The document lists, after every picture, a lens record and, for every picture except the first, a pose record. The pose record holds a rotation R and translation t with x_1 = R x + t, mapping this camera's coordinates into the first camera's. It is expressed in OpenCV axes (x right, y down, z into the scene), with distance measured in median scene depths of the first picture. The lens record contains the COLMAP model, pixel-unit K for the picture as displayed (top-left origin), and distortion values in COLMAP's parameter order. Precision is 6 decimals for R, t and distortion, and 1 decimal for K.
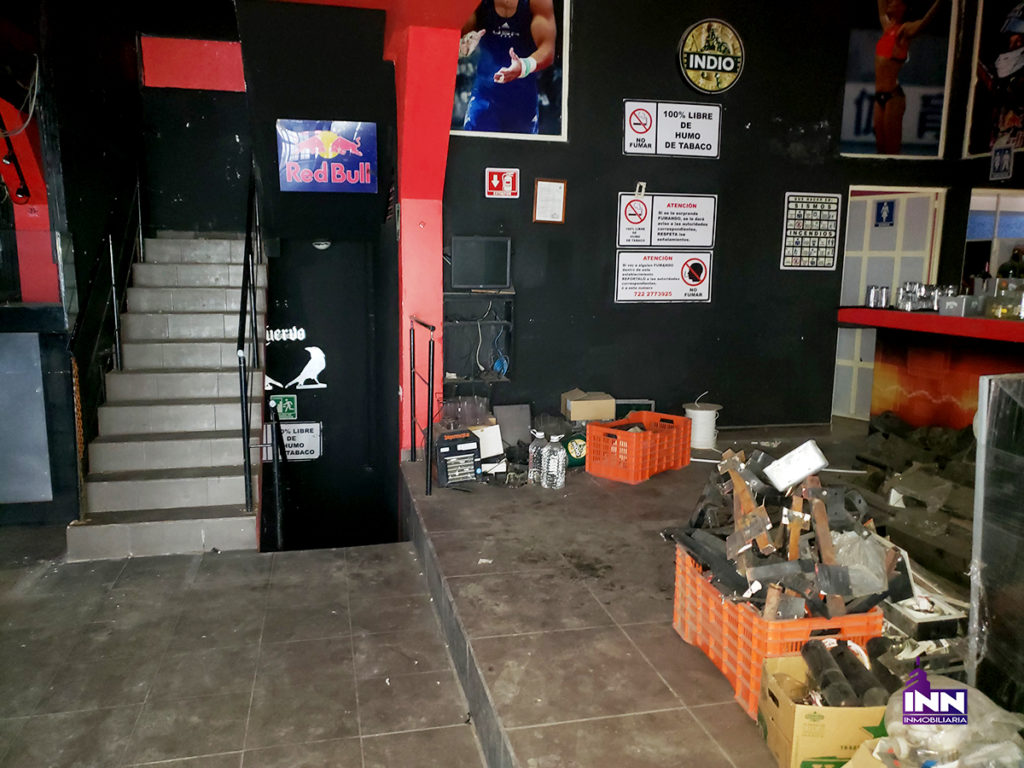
lens RADIAL K [[780.5, 0, 495.6], [0, 780.5, 385.9], [0, 0, 1]] dist [0.003379, -0.011561]
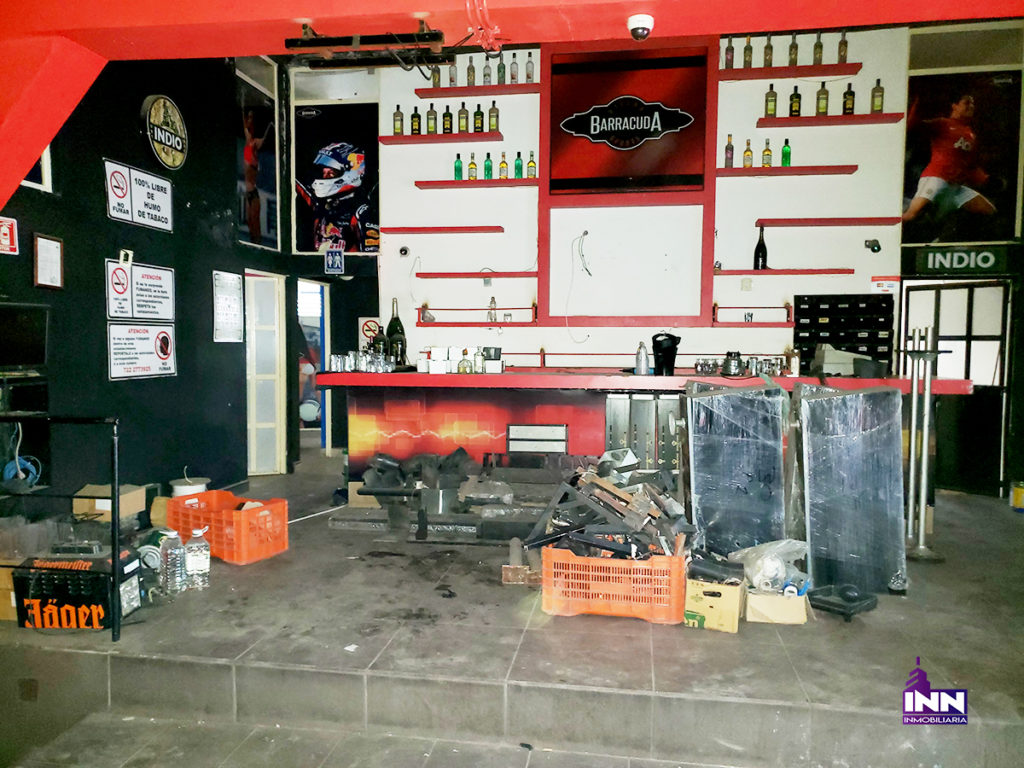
lens RADIAL K [[780.5, 0, 495.6], [0, 780.5, 385.9], [0, 0, 1]] dist [0.003379, -0.011561]
pose [[0.369349, -0.062693, 0.927173, -0.513746], [0.140941, 0.989959, 0.010793, -0.050260], [-0.918541, 0.126690, 0.374477, 0.273850]]
